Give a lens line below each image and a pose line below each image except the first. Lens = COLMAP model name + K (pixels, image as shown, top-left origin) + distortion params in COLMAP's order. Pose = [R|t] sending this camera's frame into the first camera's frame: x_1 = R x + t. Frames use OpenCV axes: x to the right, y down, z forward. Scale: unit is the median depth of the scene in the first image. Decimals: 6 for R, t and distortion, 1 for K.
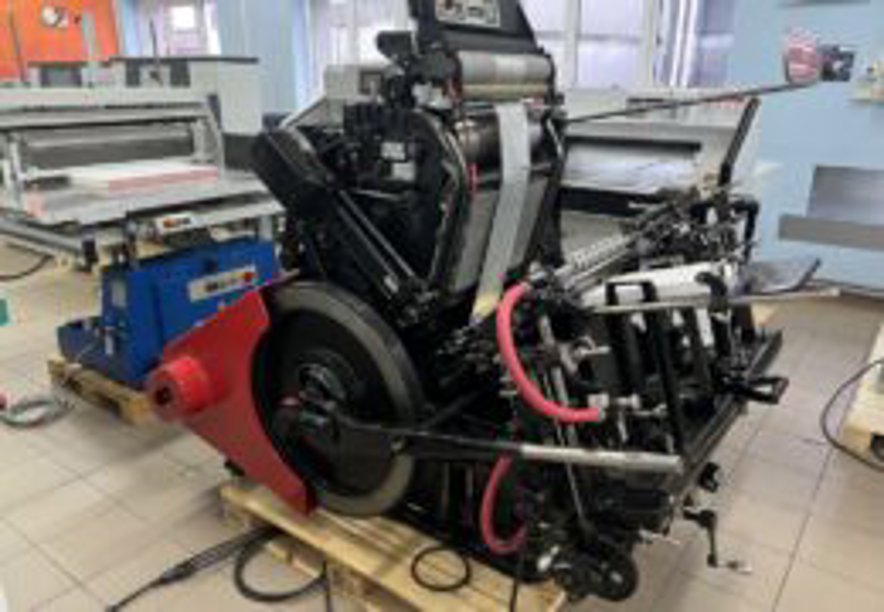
lens RADIAL K [[668.5, 0, 447.4], [0, 668.5, 306.9], [0, 0, 1]] dist [0.039066, -0.033612]
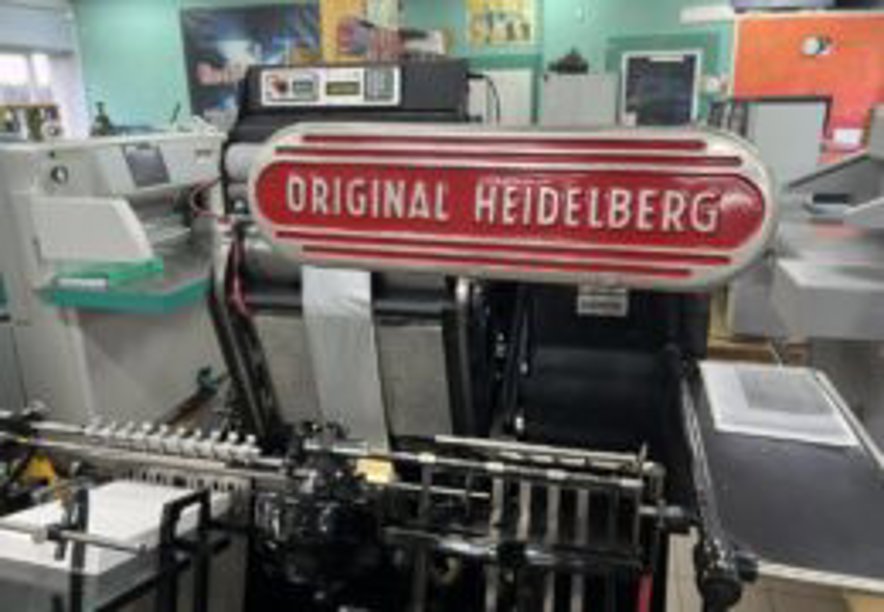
lens RADIAL K [[668.5, 0, 439.4], [0, 668.5, 307.2], [0, 0, 1]] dist [0.039066, -0.033612]
pose [[0.362553, 0.258945, -0.895267, 0.746335], [-0.279444, 0.946629, 0.160635, -0.327053], [0.889082, 0.191938, 0.415564, 0.759397]]
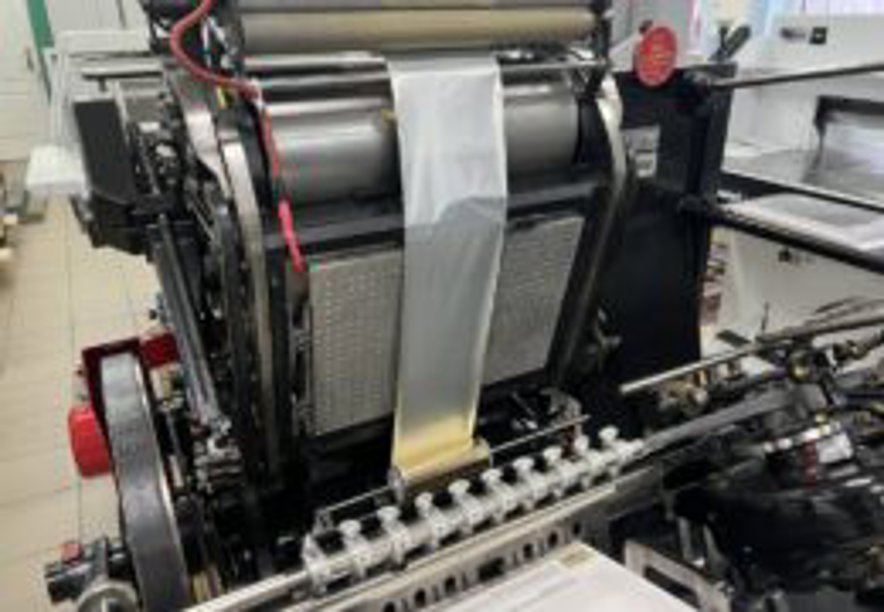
lens RADIAL K [[668.5, 0, 445.7], [0, 668.5, 301.5], [0, 0, 1]] dist [0.039066, -0.033612]
pose [[0.898647, 0.153749, -0.410846, 0.276103], [-0.121243, 0.987137, 0.104216, -0.178702], [0.421584, -0.043841, 0.905729, 0.554997]]
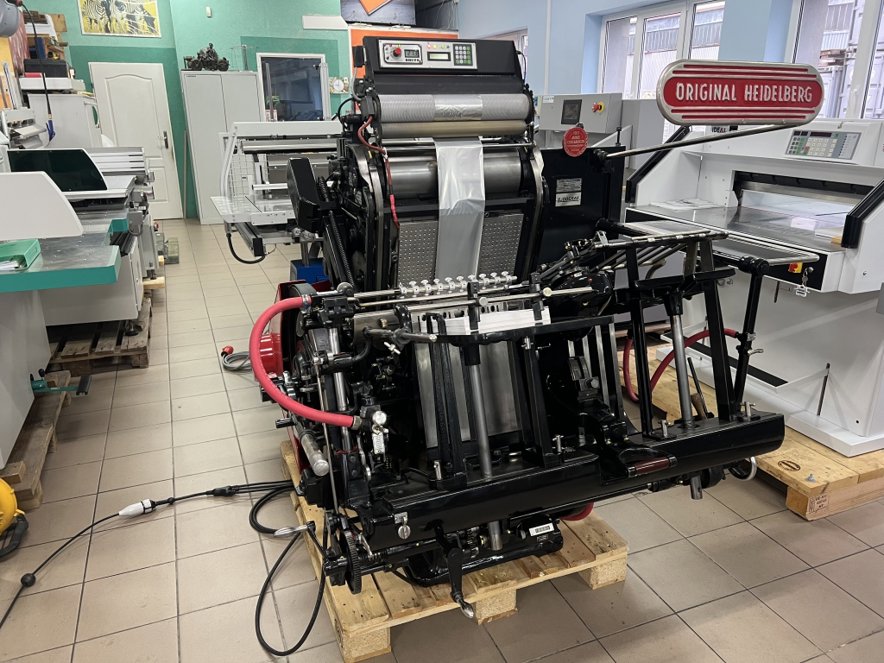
lens RADIAL K [[667.3, 0, 439.2], [0, 667.3, 334.4], [0, 0, 1]] dist [0.049524, -0.037316]
pose [[0.845952, 0.161409, -0.508244, 0.611099], [-0.158944, 0.986090, 0.048607, -0.042992], [0.509020, 0.039663, 0.859840, 0.073502]]
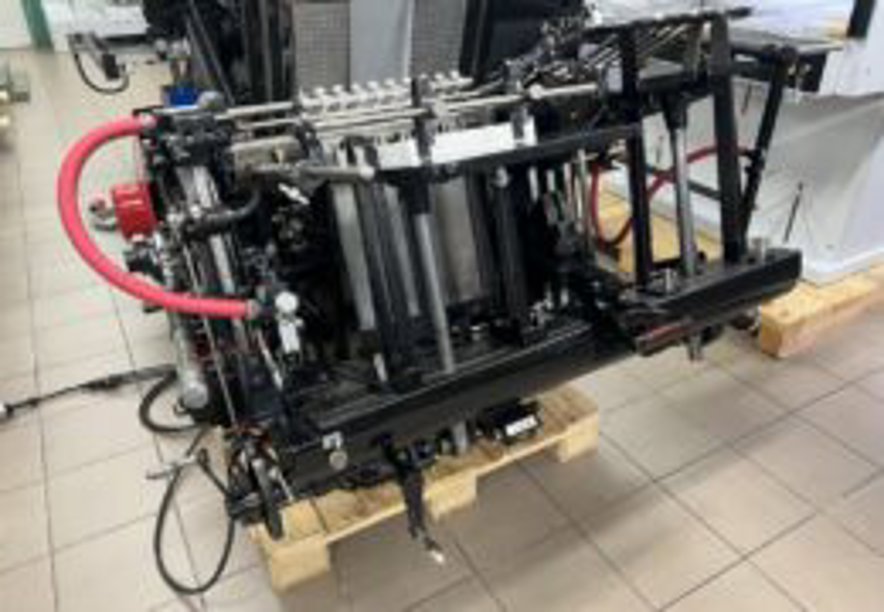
lens RADIAL K [[668.5, 0, 450.1], [0, 668.5, 307.4], [0, 0, 1]] dist [0.039066, -0.033612]
pose [[0.915999, 0.192901, -0.351761, 0.477207], [-0.117397, 0.967317, 0.224757, -0.025781], [0.383620, -0.164582, 0.908707, 0.278970]]
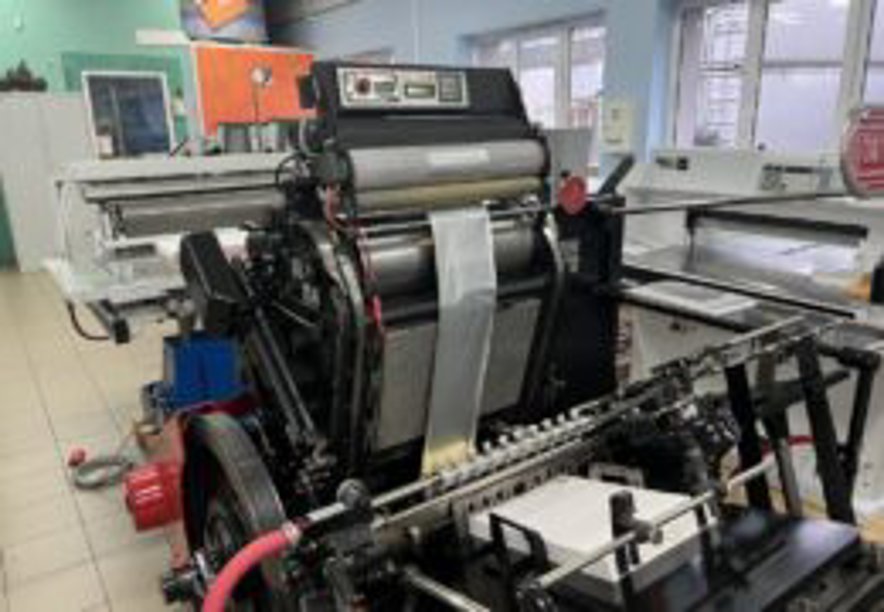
lens RADIAL K [[668.5, 0, 445.1], [0, 668.5, 311.8], [0, 0, 1]] dist [0.039066, -0.033612]
pose [[0.946993, 0.066874, -0.314217, 0.295338], [-0.080085, 0.996357, -0.029310, -0.155217], [0.311113, 0.052921, 0.948899, 0.277744]]
